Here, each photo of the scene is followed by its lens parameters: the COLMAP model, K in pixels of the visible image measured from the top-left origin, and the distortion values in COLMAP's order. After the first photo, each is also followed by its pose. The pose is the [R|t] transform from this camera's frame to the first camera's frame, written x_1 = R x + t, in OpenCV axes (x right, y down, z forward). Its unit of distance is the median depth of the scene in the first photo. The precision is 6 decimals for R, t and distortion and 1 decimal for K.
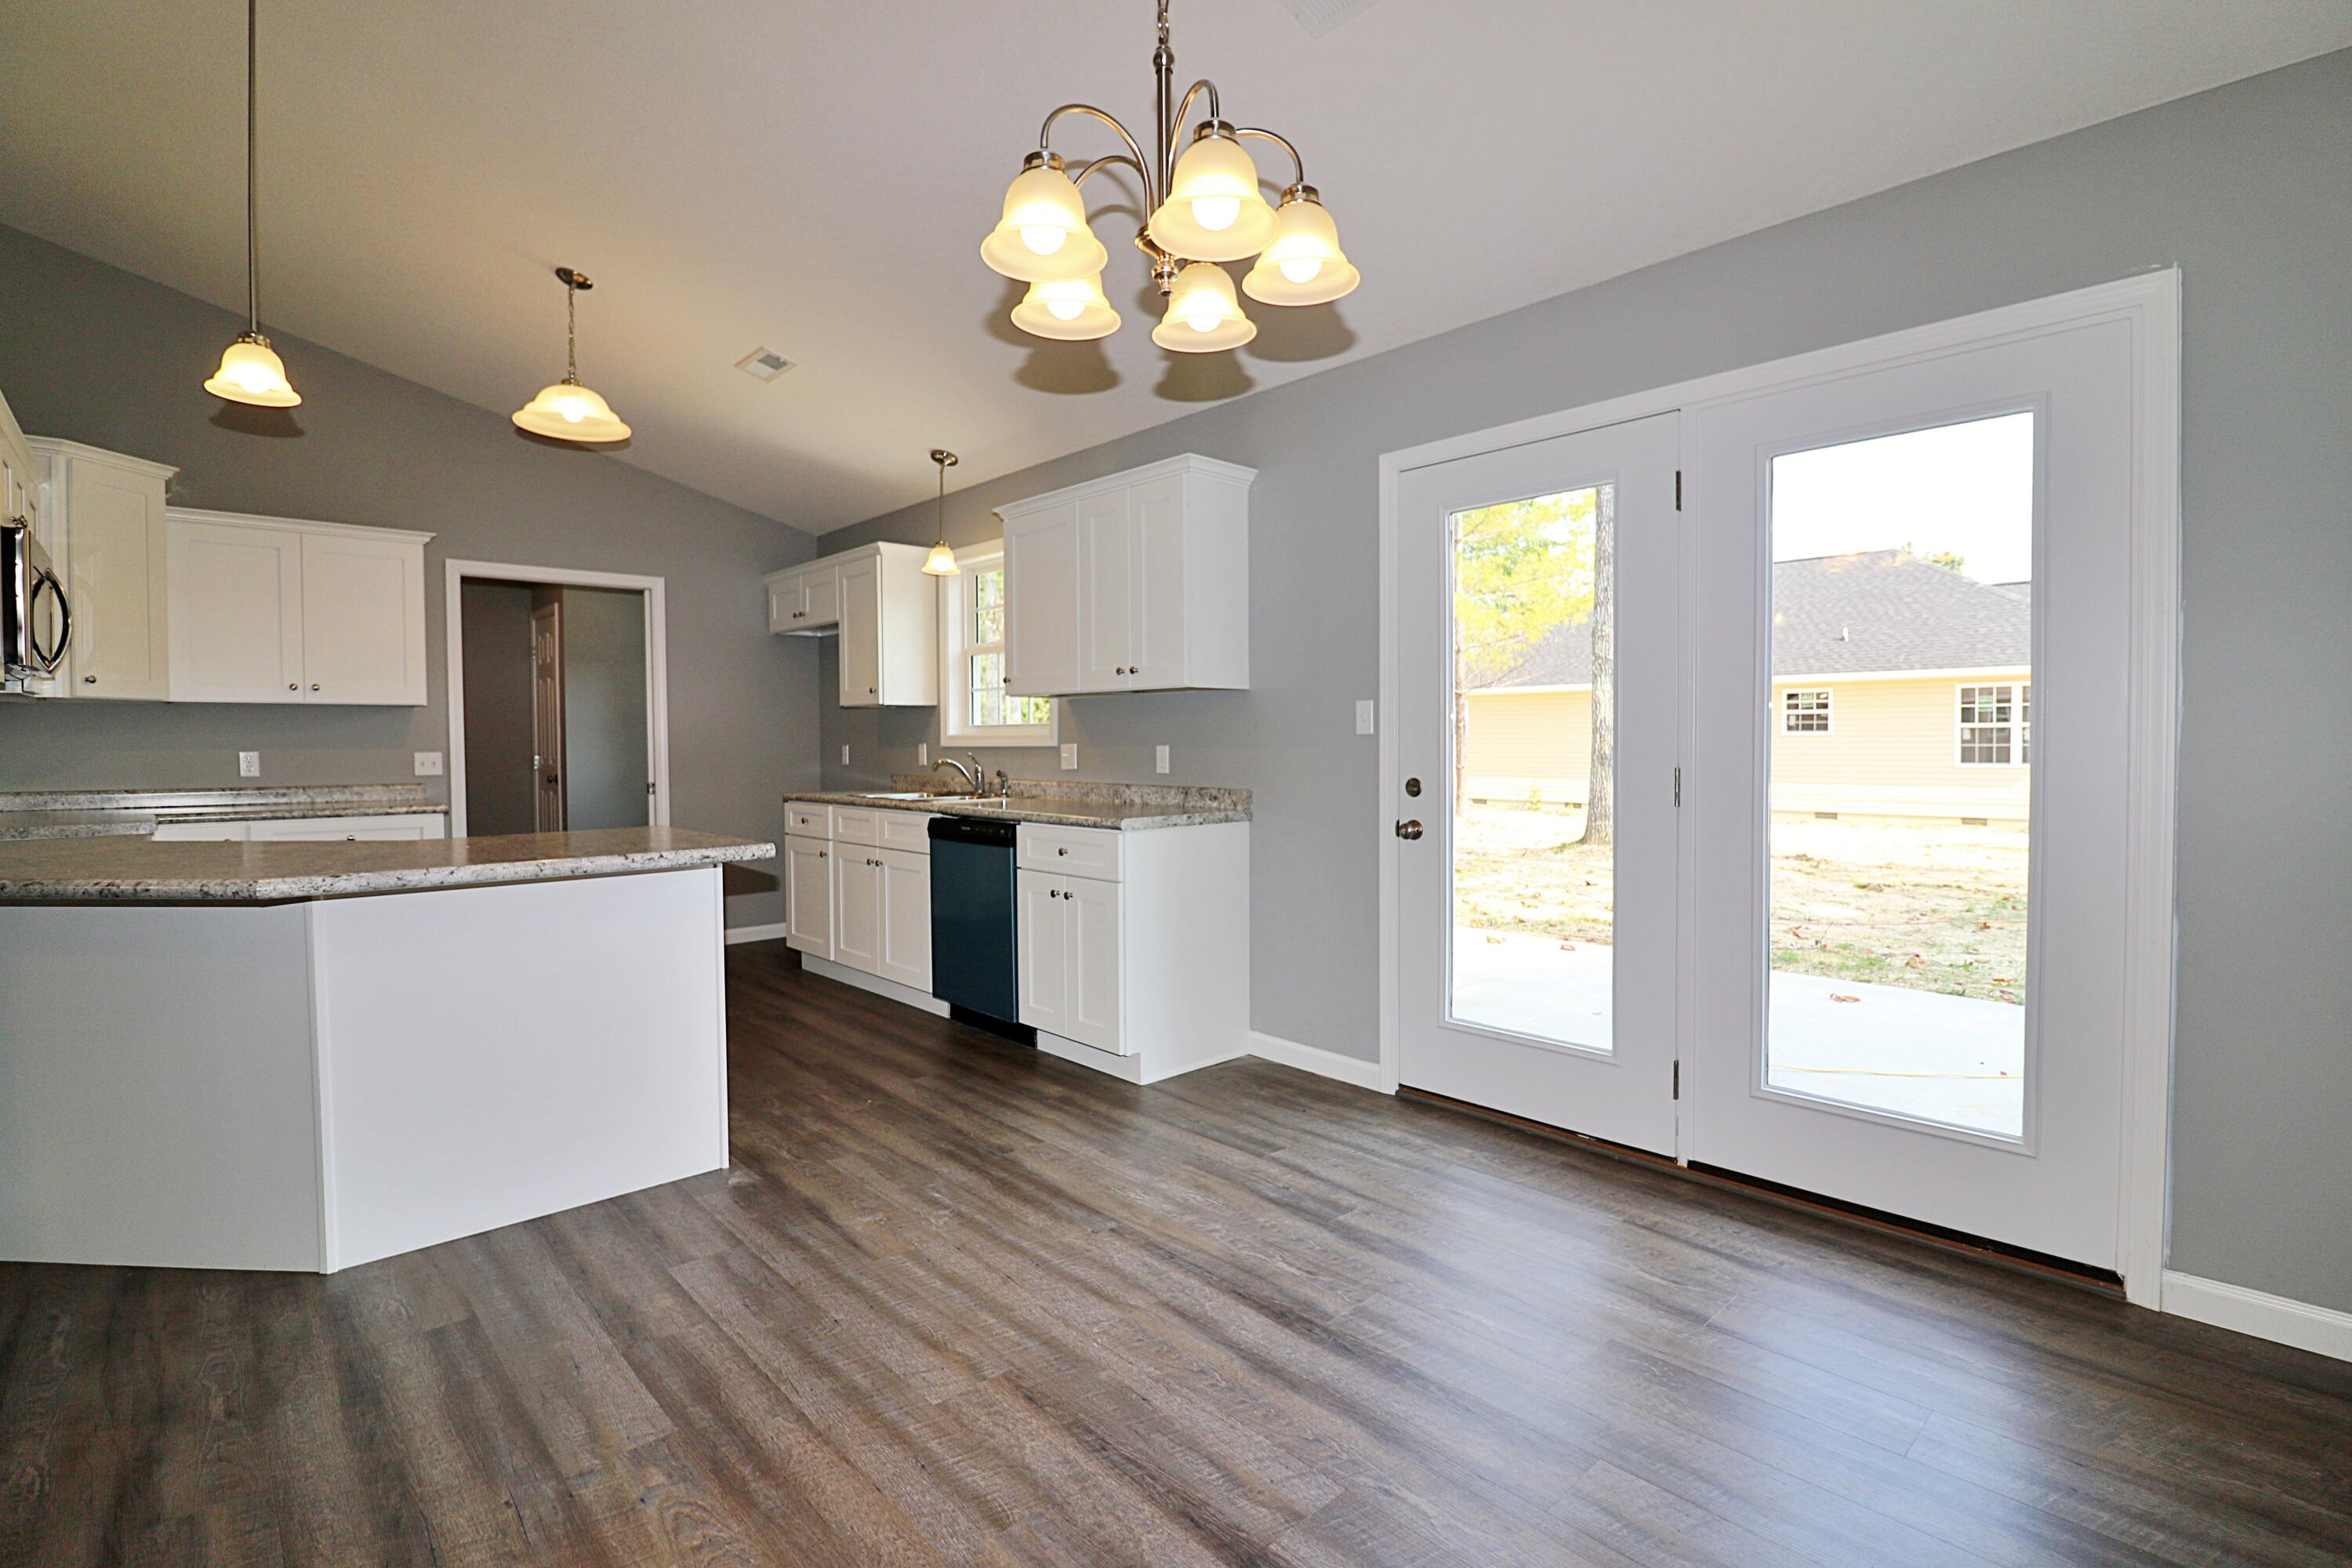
lens RADIAL K [[1081.7, 0, 1179.8], [0, 1081.7, 769.0], [0, 0, 1]] dist [-0.002186, -0.010909]
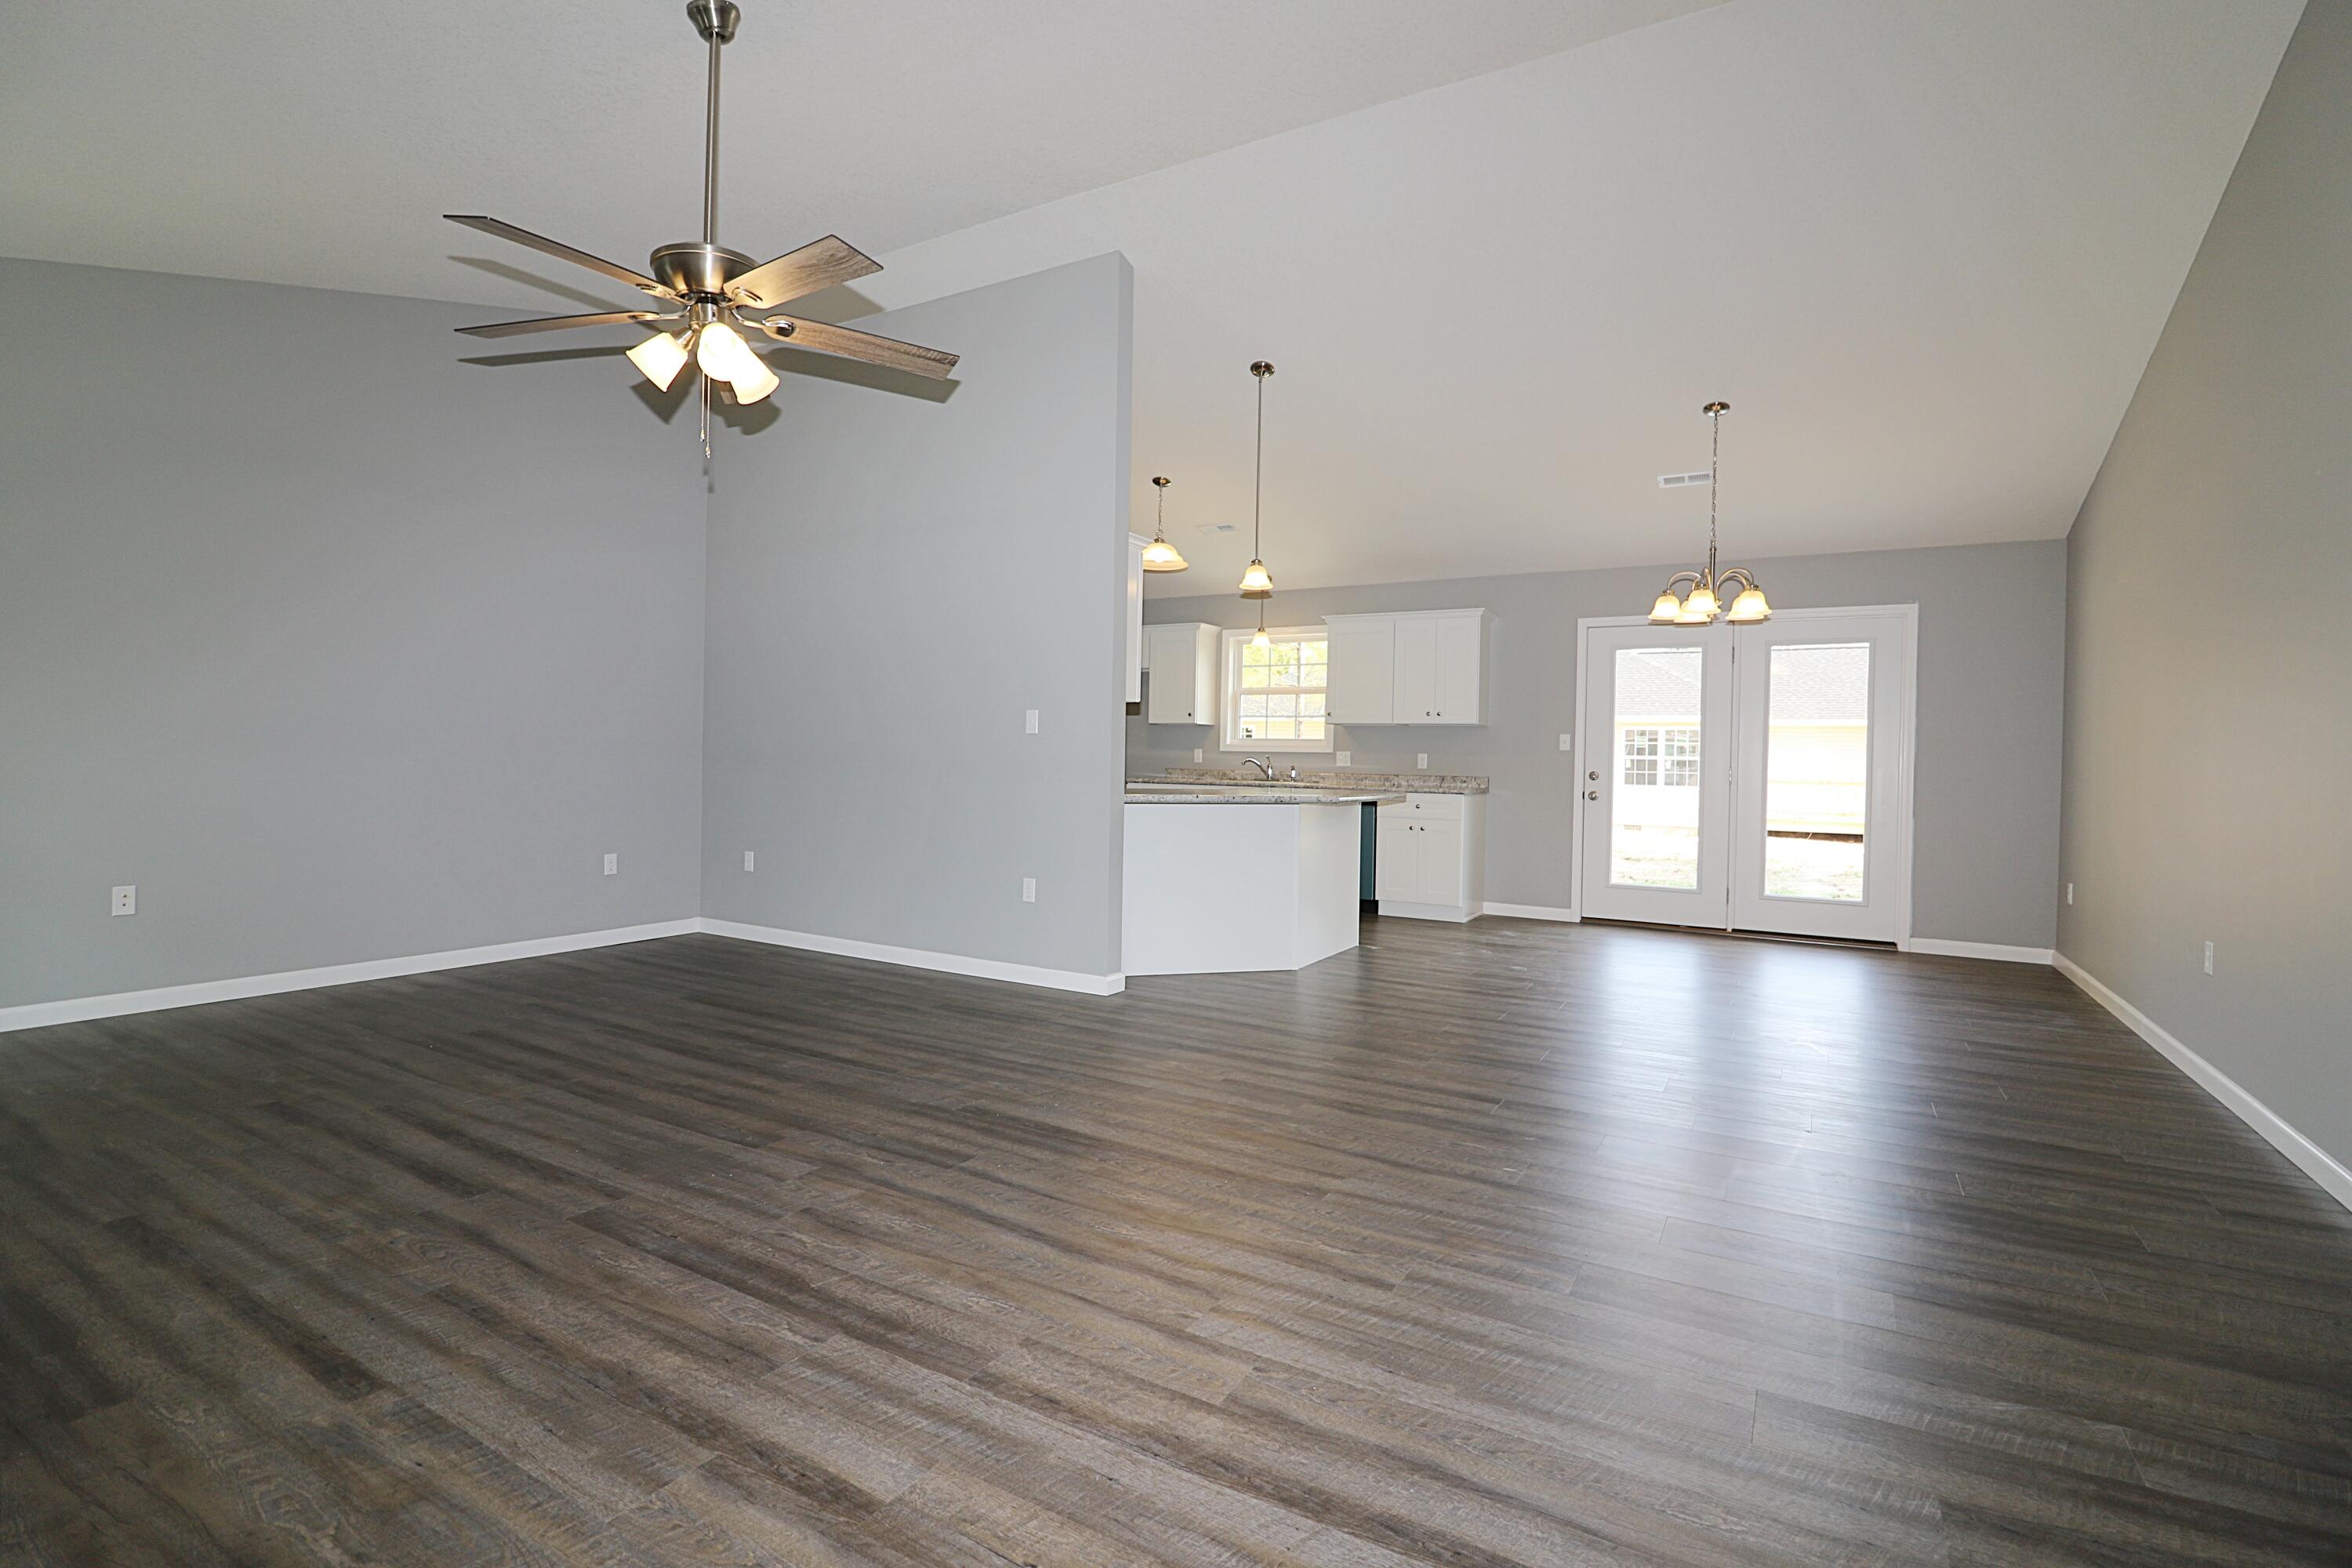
lens RADIAL K [[1081.7, 0, 1179.8], [0, 1081.7, 769.0], [0, 0, 1]] dist [-0.002186, -0.010909]
pose [[0.960167, 0.023116, 0.278468, -0.841083], [-0.018624, 0.999650, -0.018769, 0.042461], [-0.278804, 0.012836, 0.960262, -0.593122]]
